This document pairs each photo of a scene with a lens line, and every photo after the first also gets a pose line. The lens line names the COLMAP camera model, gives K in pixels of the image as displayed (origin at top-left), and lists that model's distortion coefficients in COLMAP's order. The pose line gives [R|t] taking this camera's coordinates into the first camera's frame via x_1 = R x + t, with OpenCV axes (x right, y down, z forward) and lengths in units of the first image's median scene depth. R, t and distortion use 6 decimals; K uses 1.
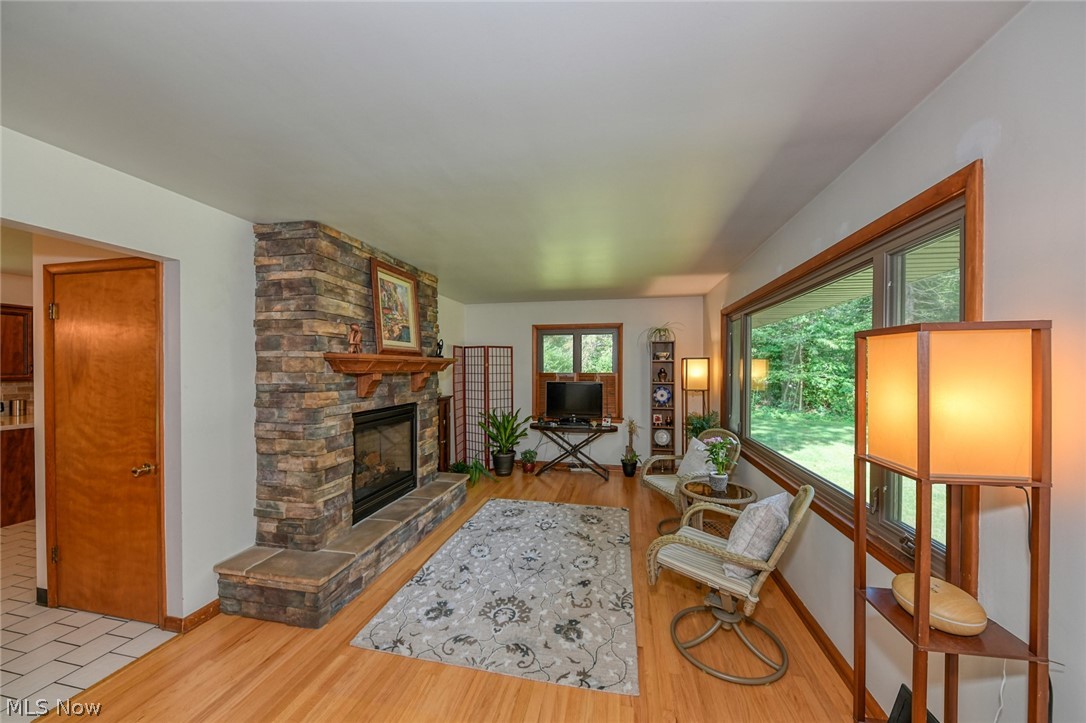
lens RADIAL K [[384.4, 0, 546.1], [0, 384.4, 365.8], [0, 0, 1]] dist [-0.002826, -0.000882]
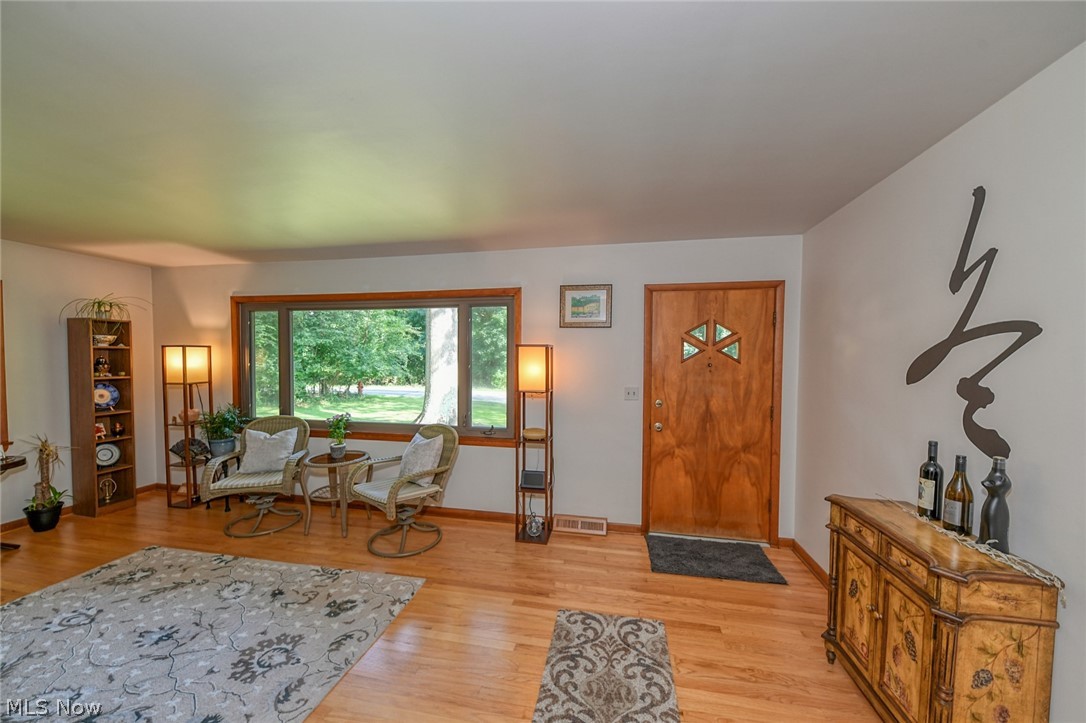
lens RADIAL K [[384.4, 0, 548.1], [0, 384.4, 361.5], [0, 0, 1]] dist [-0.002826, -0.000882]
pose [[-0.010436, -0.020341, 0.999739, -0.741975], [-0.005259, 0.999780, 0.020287, -0.010242], [-0.999932, -0.005046, -0.010541, 0.330534]]
